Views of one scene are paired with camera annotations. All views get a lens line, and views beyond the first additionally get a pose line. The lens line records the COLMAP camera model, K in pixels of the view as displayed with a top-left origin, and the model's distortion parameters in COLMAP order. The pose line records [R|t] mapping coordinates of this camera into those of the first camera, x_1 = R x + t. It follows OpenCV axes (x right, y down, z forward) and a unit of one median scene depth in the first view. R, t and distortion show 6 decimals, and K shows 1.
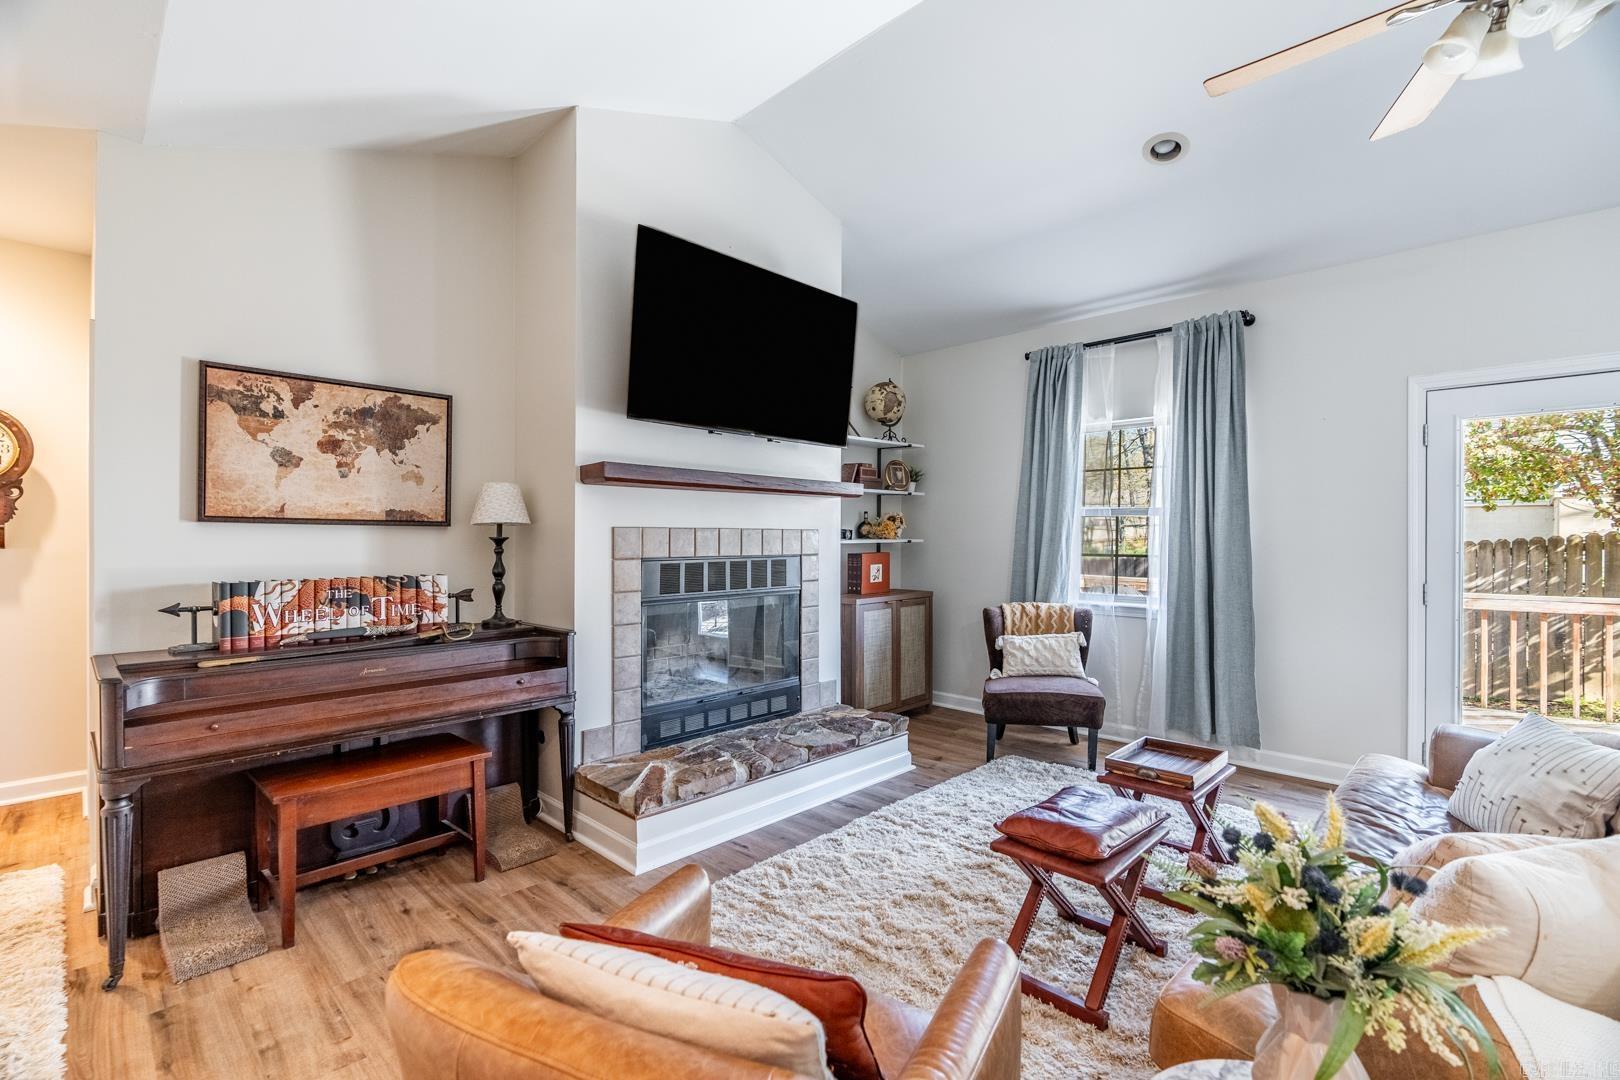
lens RADIAL K [[724.7, 0, 809.0], [0, 724.7, 541.9], [0, 0, 1]] dist [-0.009628, 0.002214]
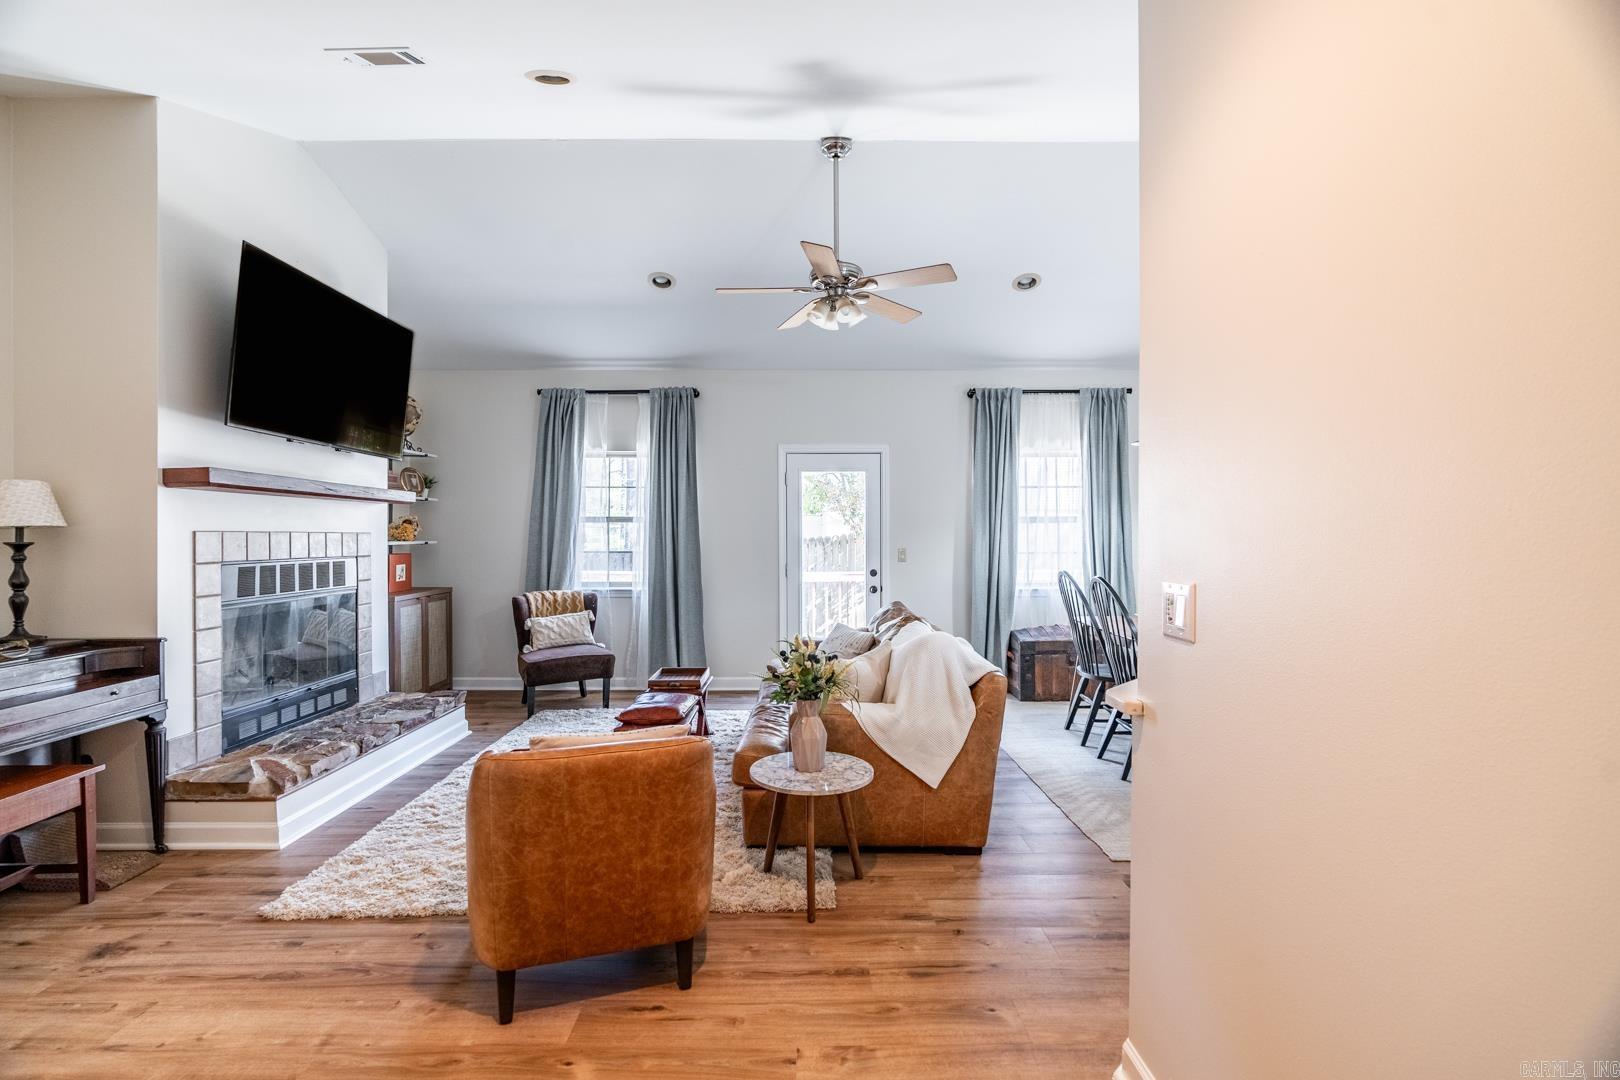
lens RADIAL K [[724.7, 0, 807.1], [0, 724.7, 540.6], [0, 0, 1]] dist [-0.009628, 0.002214]
pose [[0.704746, -0.007299, 0.709422, -0.316449], [0.007731, 0.999967, 0.002609, -0.003222], [-0.709418, 0.003646, 0.704779, -0.240480]]
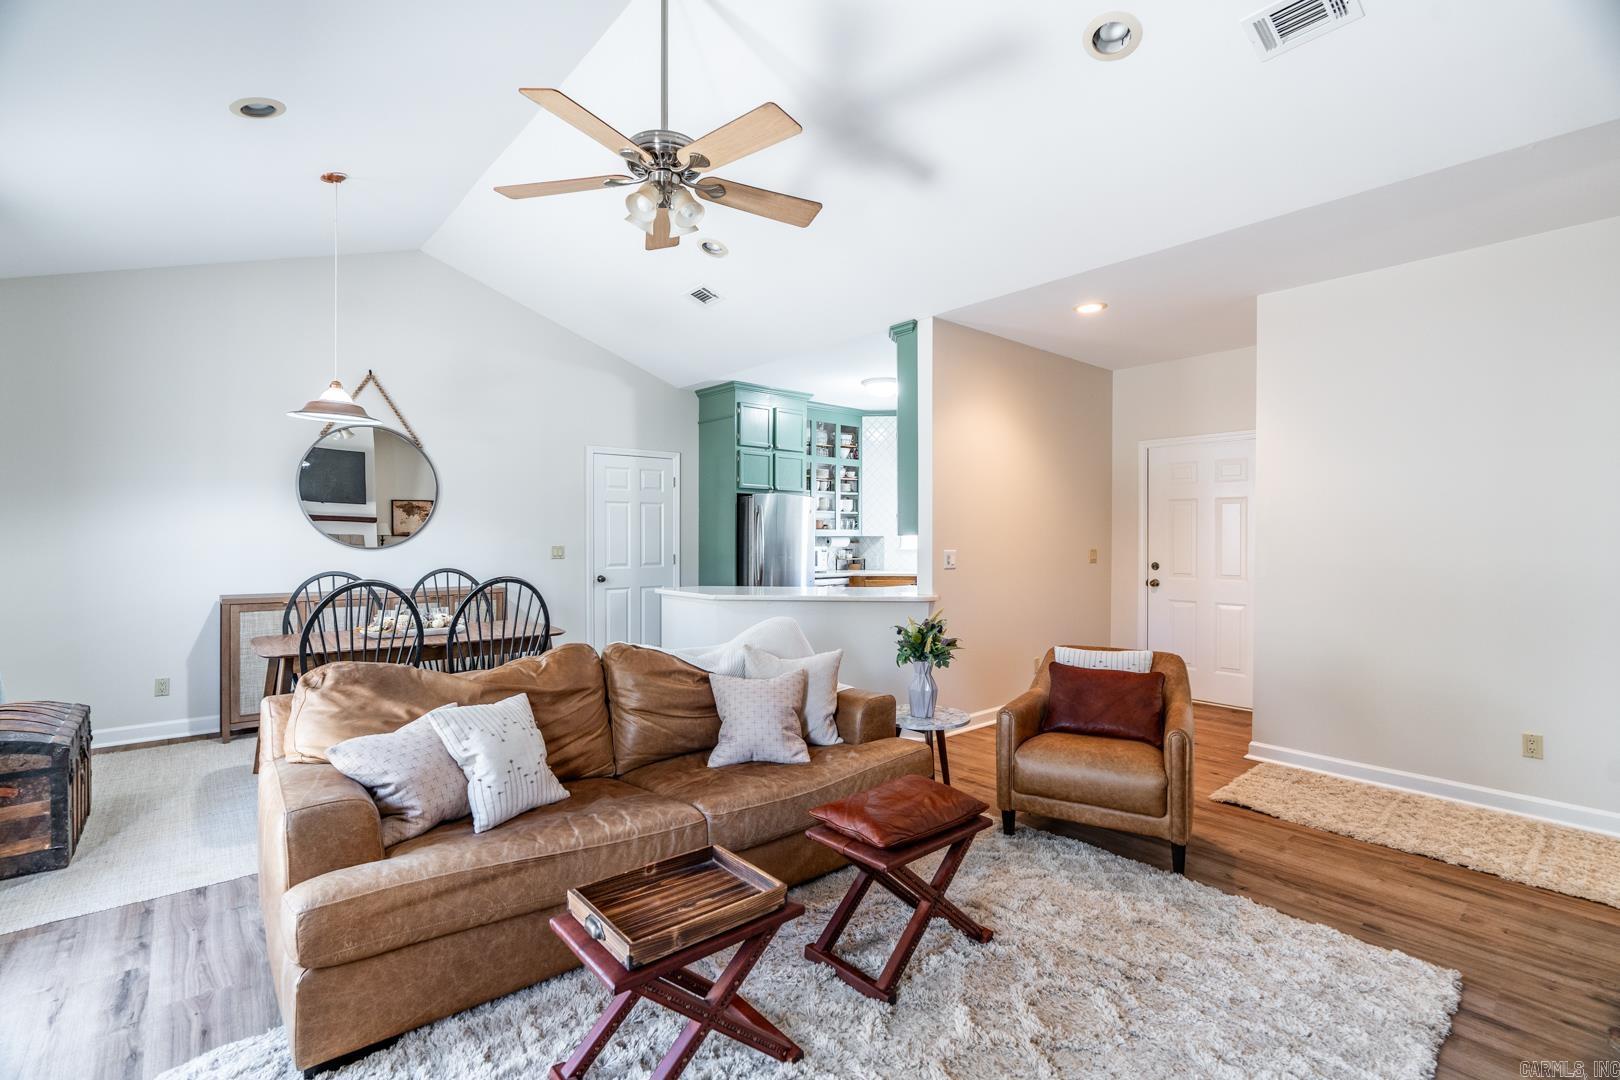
lens RADIAL K [[724.7, 0, 809.5], [0, 724.7, 539.8], [0, 0, 1]] dist [-0.009628, 0.002214]
pose [[-0.996448, -0.003901, 0.084115, 0.229788], [-0.003249, 0.999964, 0.007891, -0.005990], [-0.084143, 0.007589, -0.996425, 1.122276]]
